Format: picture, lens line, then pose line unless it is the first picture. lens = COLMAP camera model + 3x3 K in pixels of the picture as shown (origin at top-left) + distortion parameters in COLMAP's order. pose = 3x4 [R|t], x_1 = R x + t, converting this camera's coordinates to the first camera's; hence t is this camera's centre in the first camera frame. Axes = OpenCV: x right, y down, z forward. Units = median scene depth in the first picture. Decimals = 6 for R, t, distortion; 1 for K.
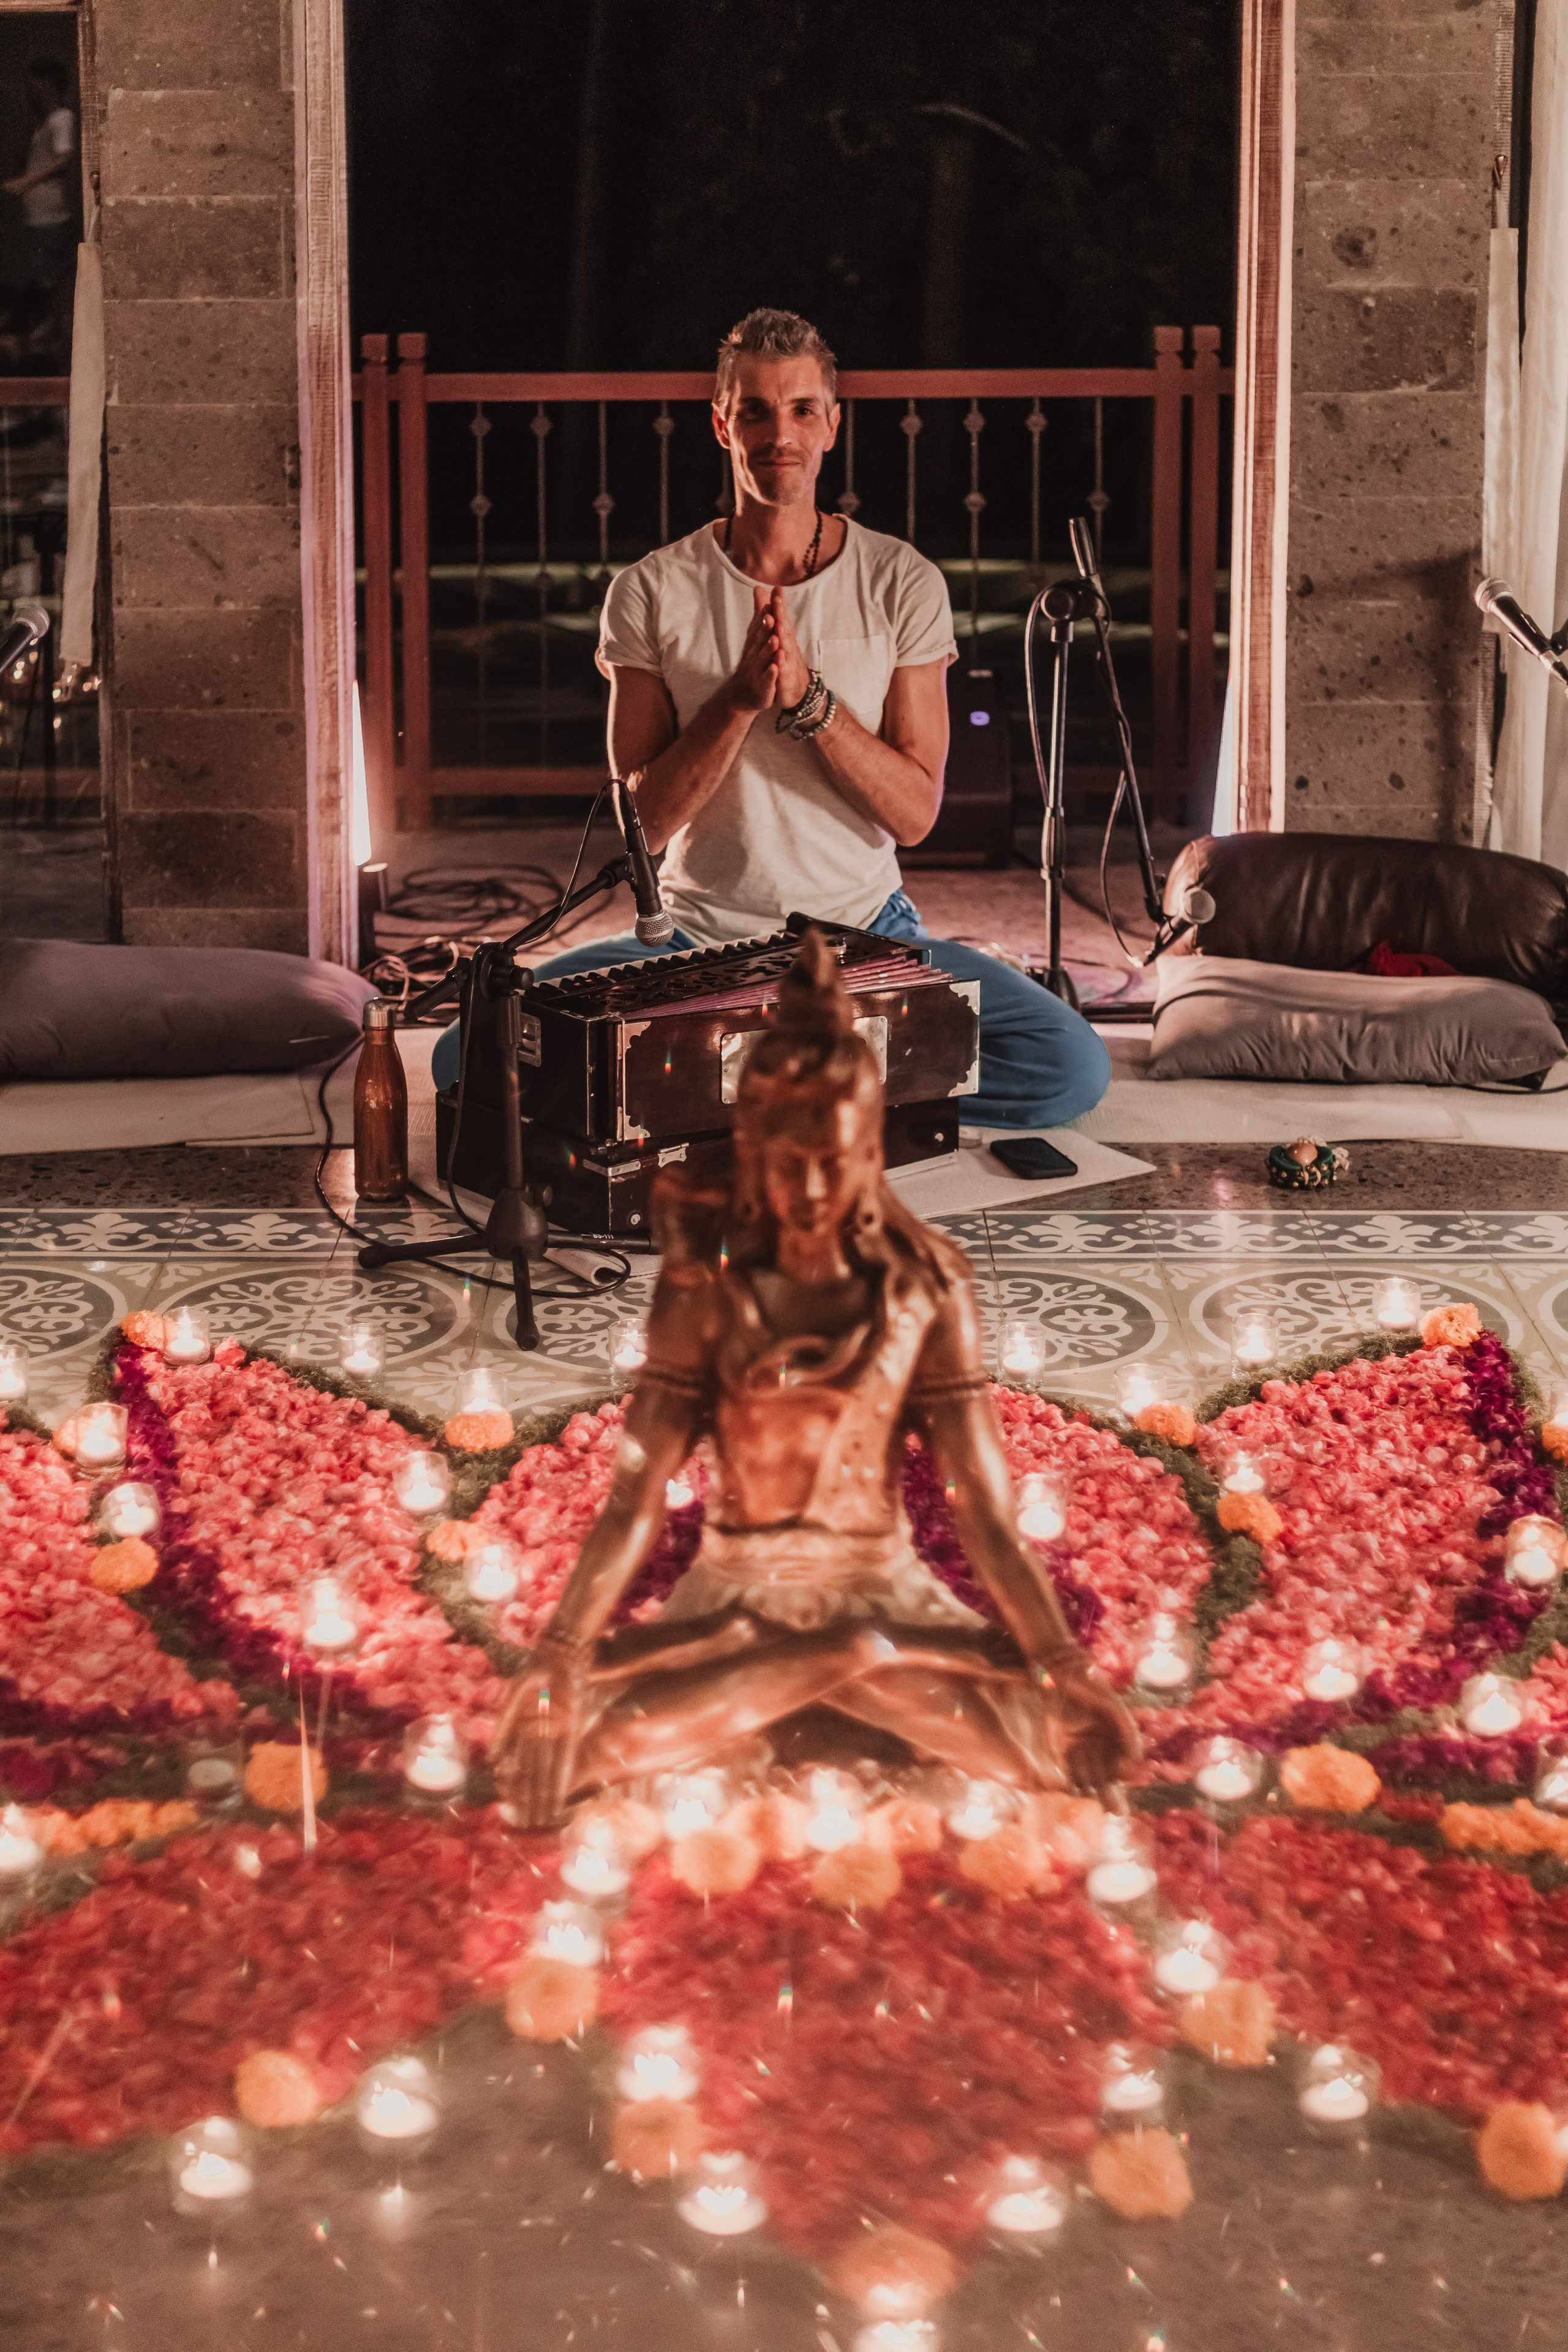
lens RADIAL K [[3299.8, 0, 617.9], [0, 3299.8, 760.5], [0, 0, 1]] dist [-0.013046, -0.009925]
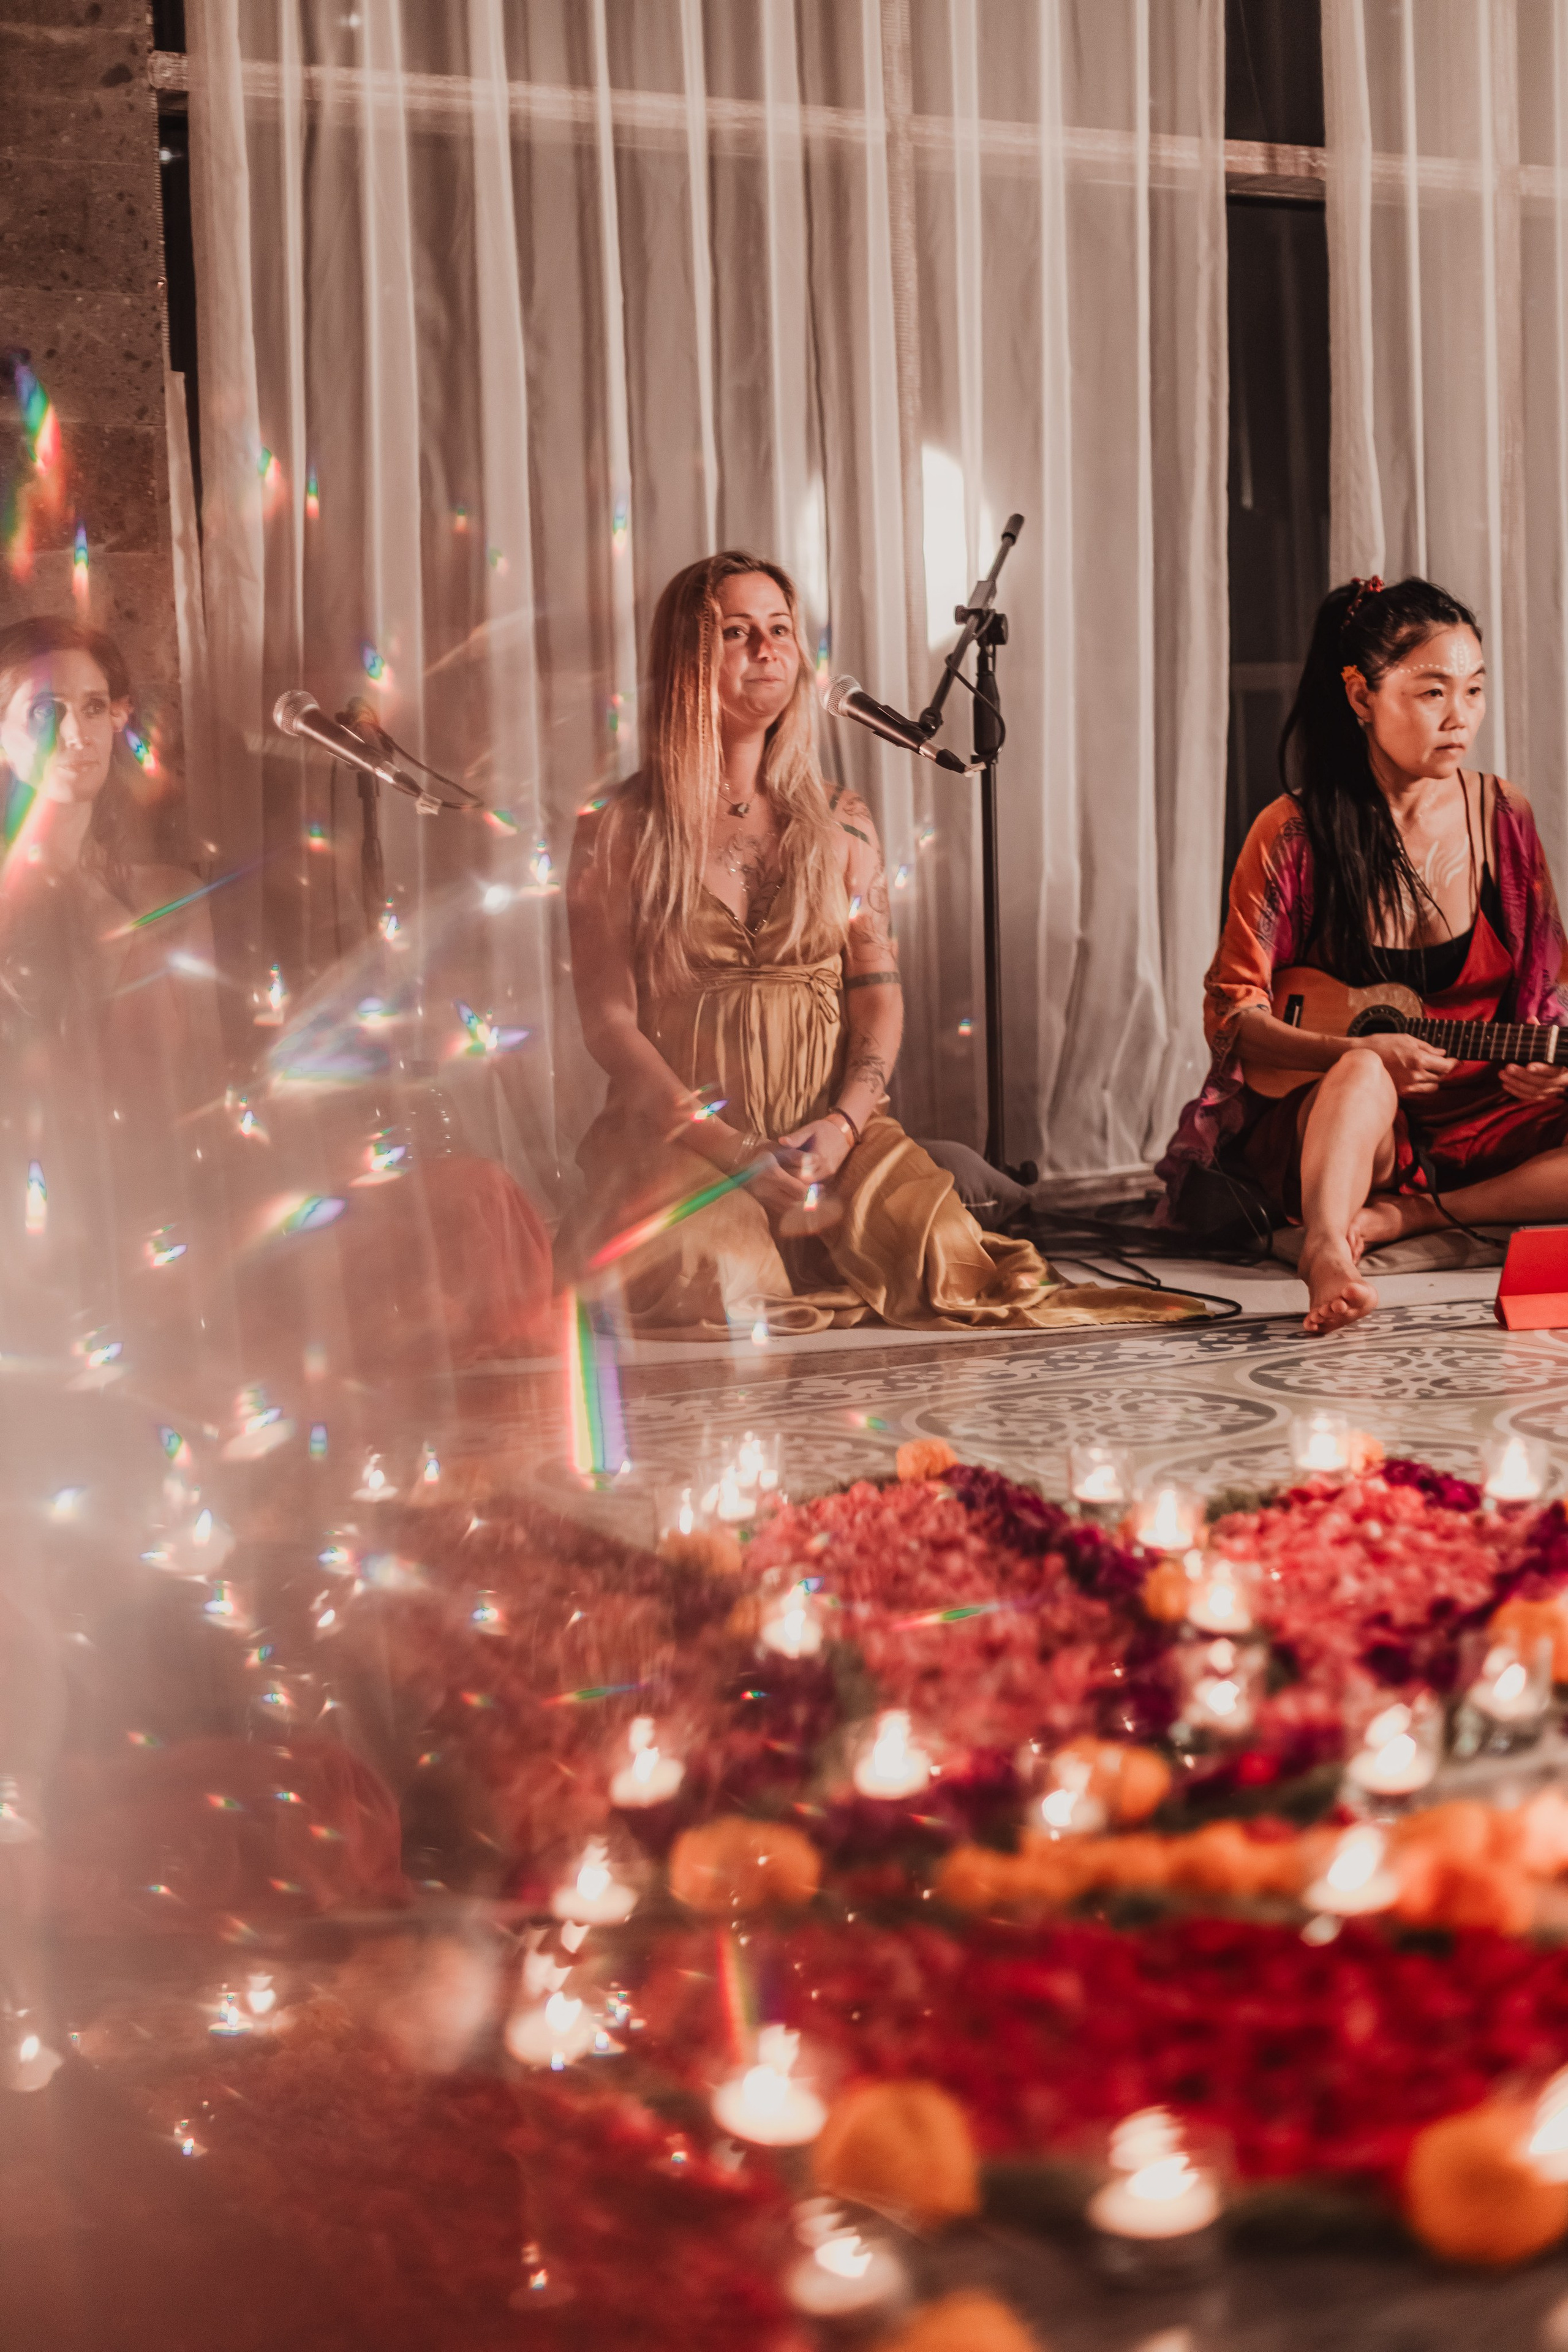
lens RADIAL K [[3383.0, 0, 784.0], [0, 3383.0, 1176.0], [0, 0, 1]] dist [-0.018490, 0.067448]
pose [[0.859111, -0.072242, 0.506665, -0.048346], [0.107209, 0.993426, -0.040139, 0.095743], [-0.500435, 0.088802, 0.861208, 0.202364]]
